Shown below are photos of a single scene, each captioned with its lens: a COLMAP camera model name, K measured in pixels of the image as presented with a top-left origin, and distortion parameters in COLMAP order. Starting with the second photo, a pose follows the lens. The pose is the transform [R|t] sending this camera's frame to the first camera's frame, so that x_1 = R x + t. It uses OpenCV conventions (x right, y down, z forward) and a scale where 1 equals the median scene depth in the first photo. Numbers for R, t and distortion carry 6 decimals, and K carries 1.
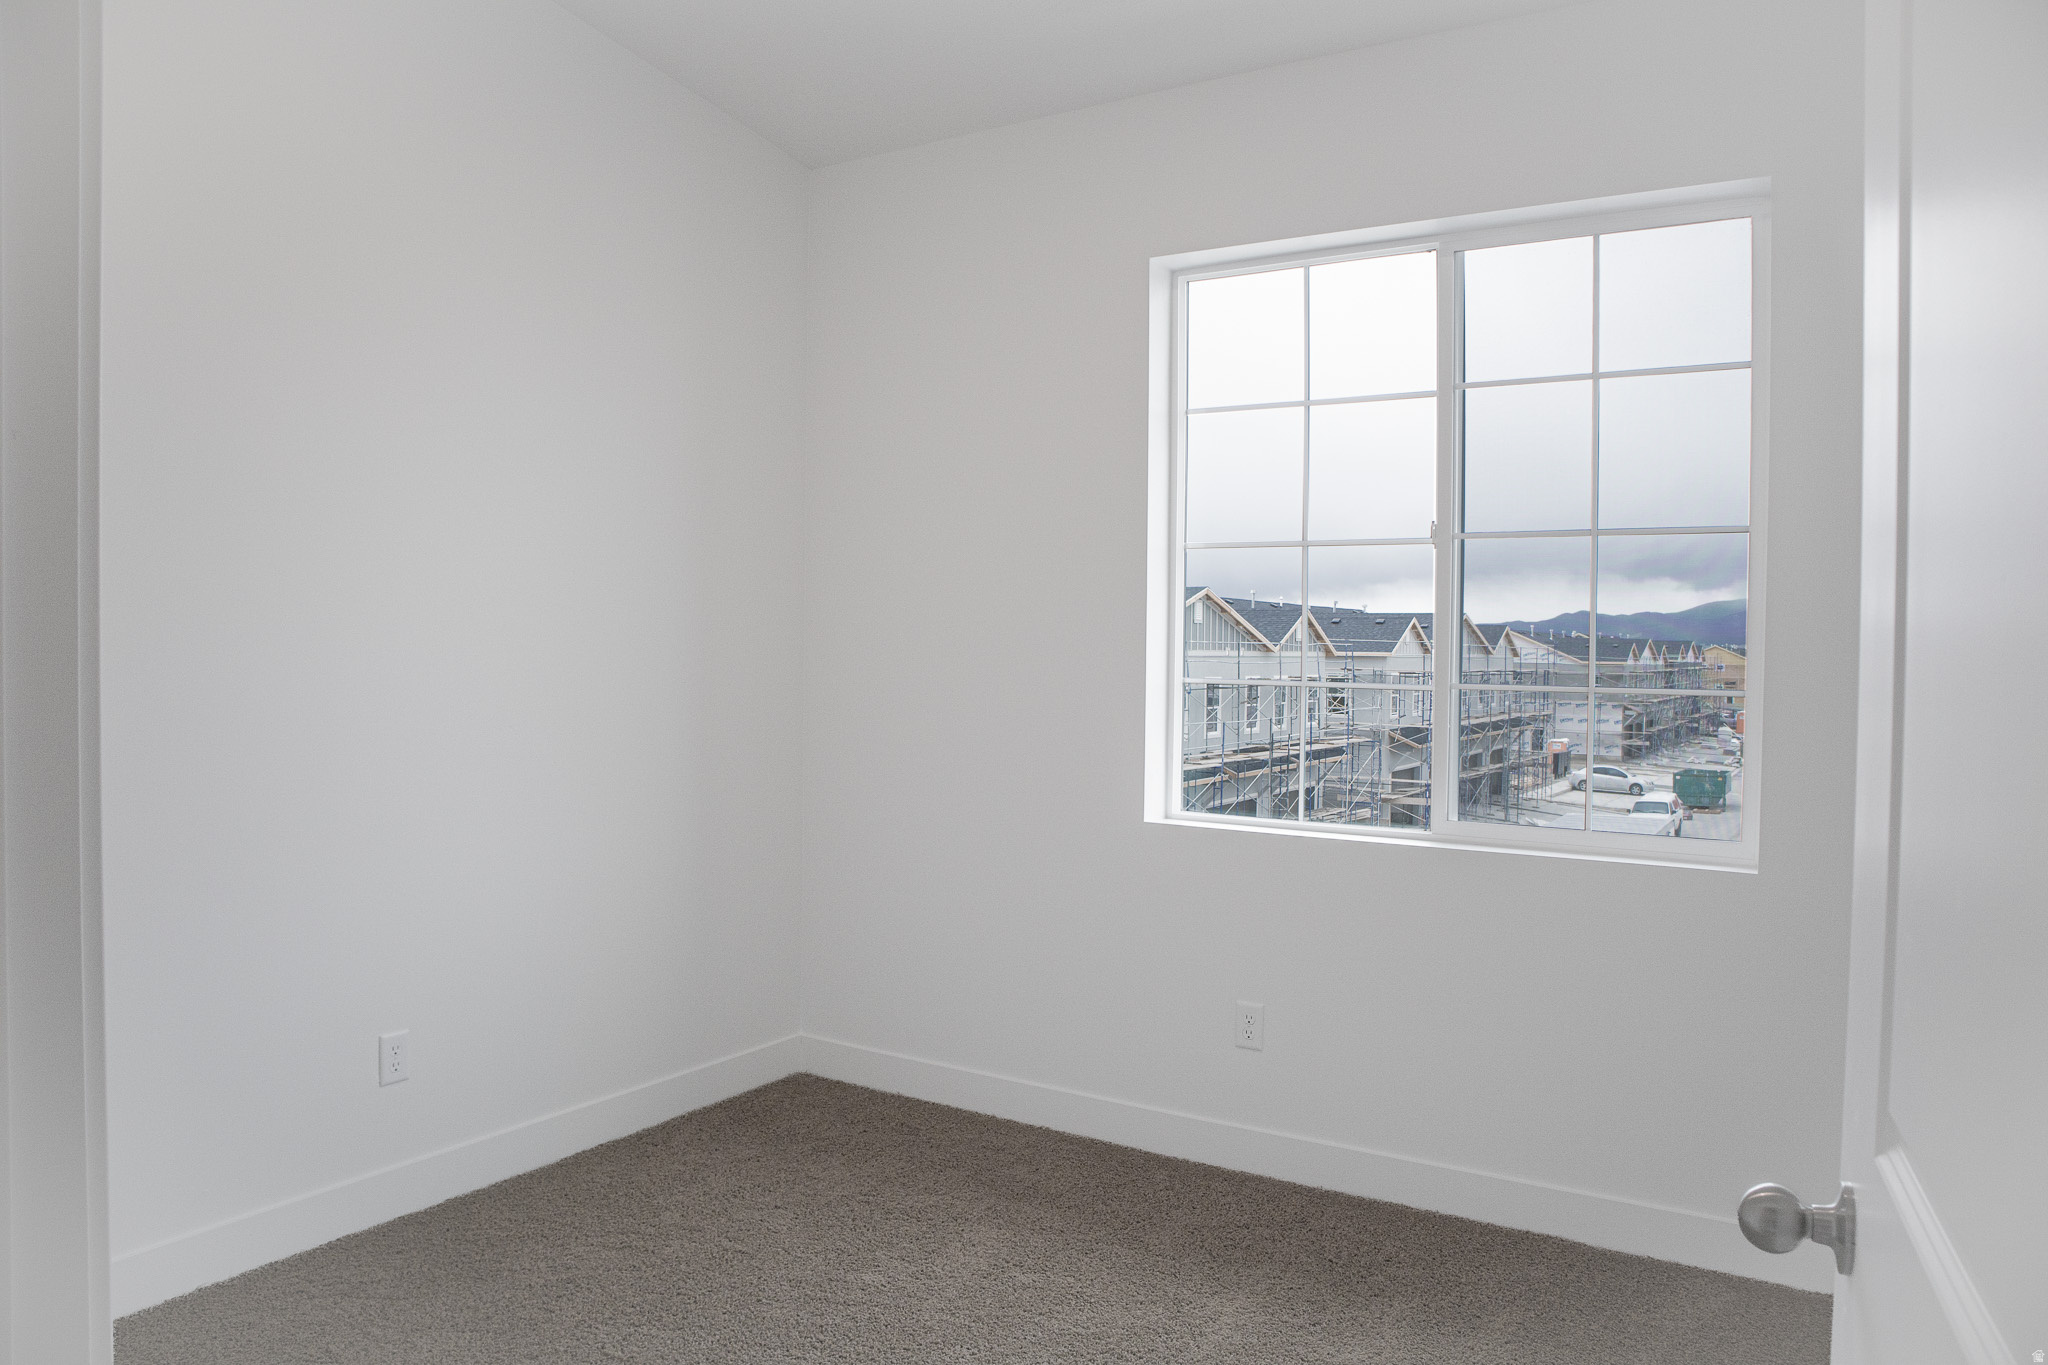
lens RADIAL K [[1426.4, 0, 1024.0], [0, 1426.4, 682.5], [0, 0, 1]] dist [-0.003007, 0.000517]
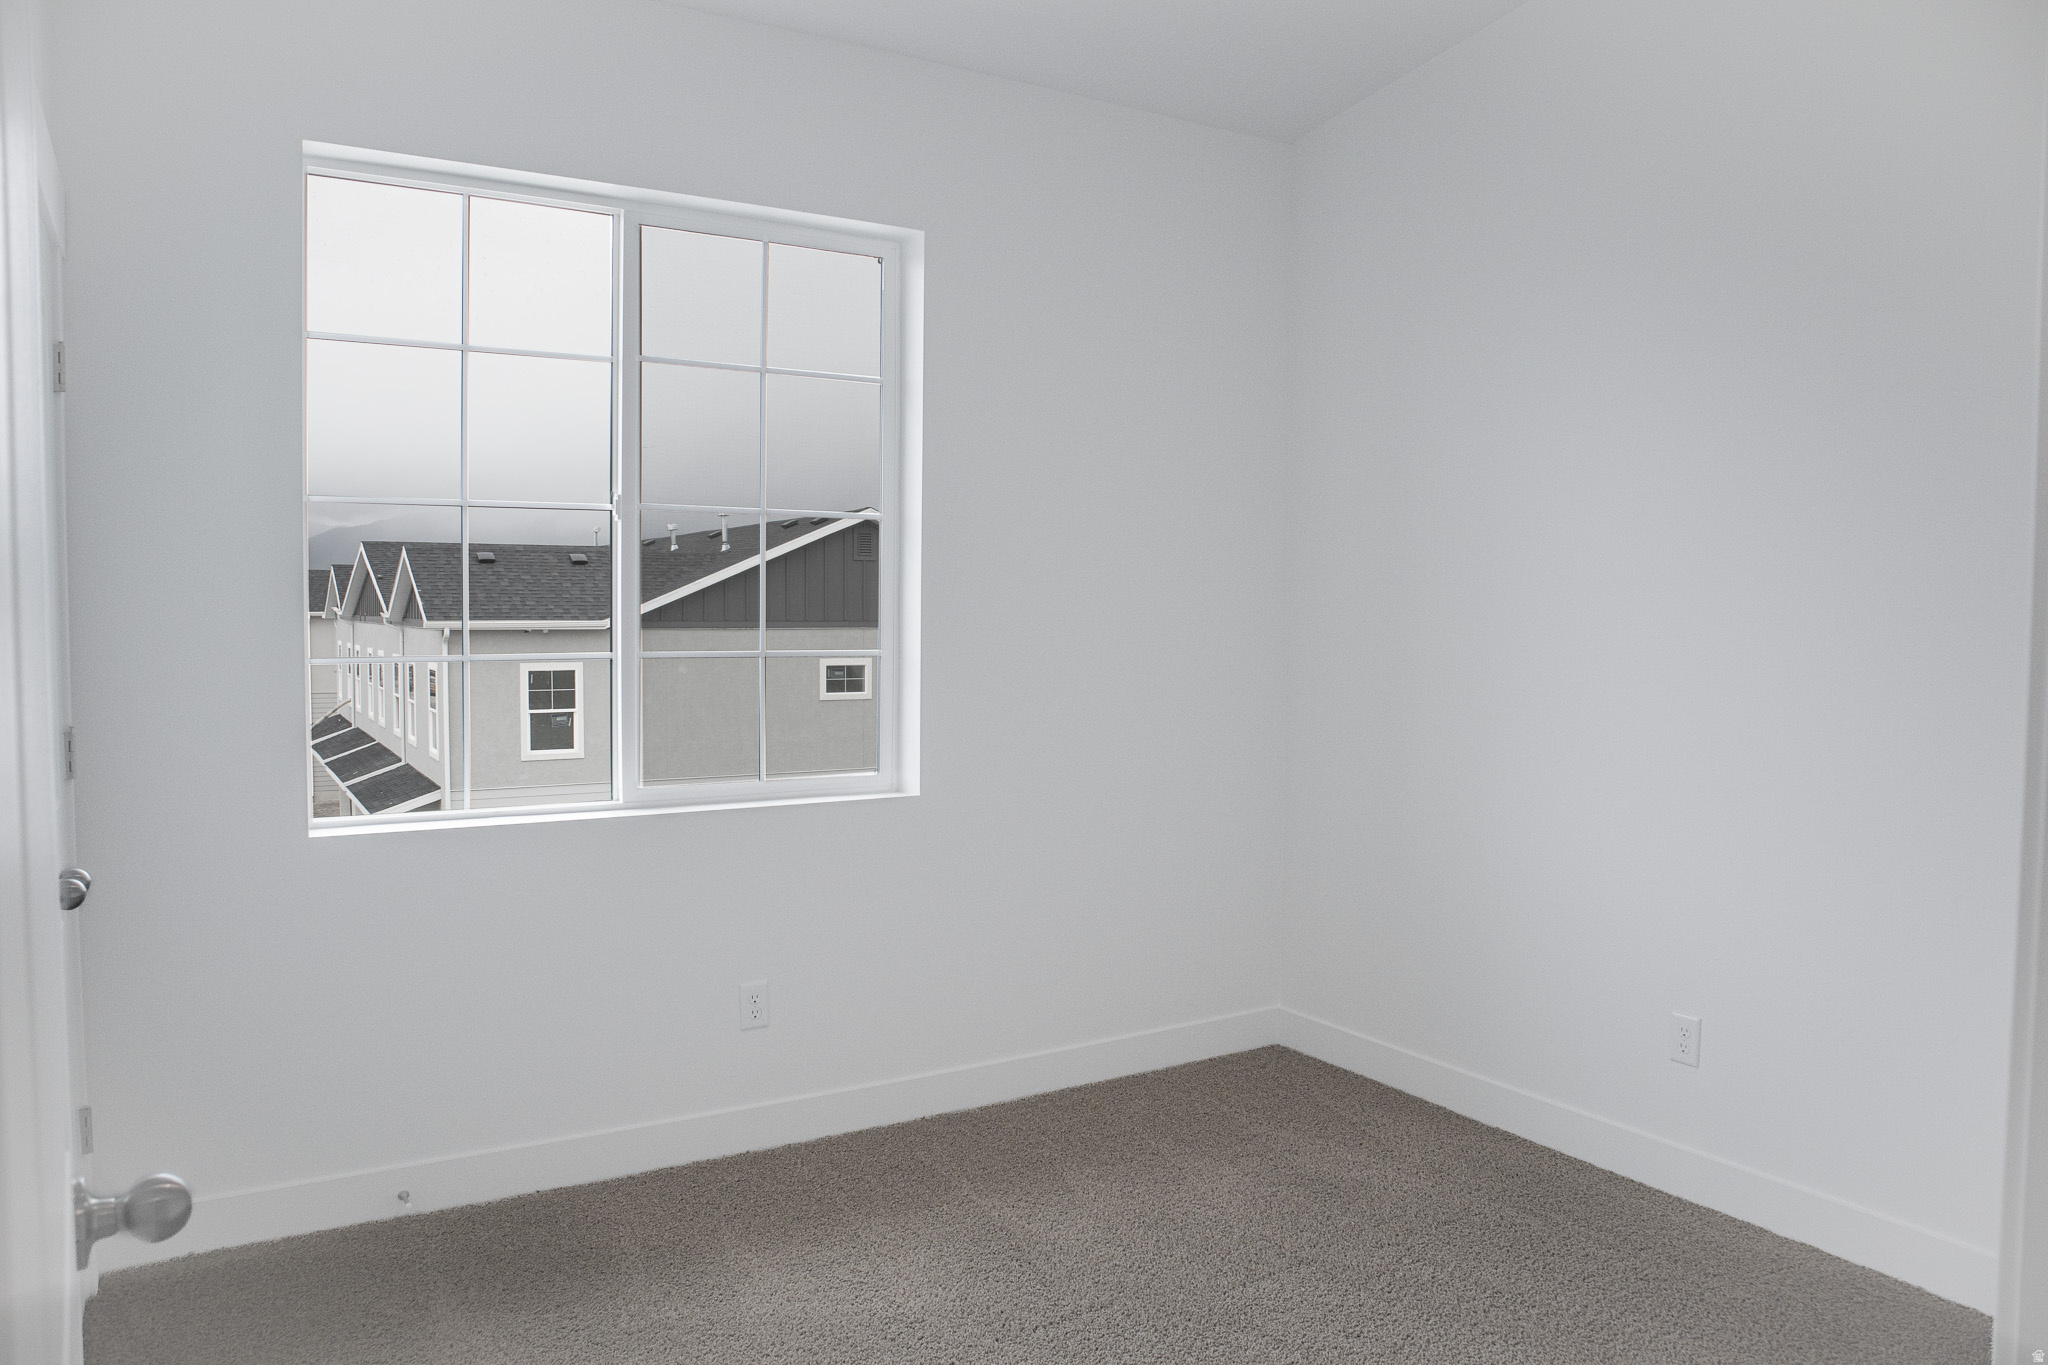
lens RADIAL K [[1429.7, 0, 1024.0], [0, 1429.7, 682.5], [0, 0, 1]] dist [-0.077929, 0.007512]
pose [[0.455116, -0.051005, 0.888970, -0.455568], [0.033874, 0.998627, 0.039954, -0.009082], [-0.889787, 0.011929, 0.456219, 0.292035]]
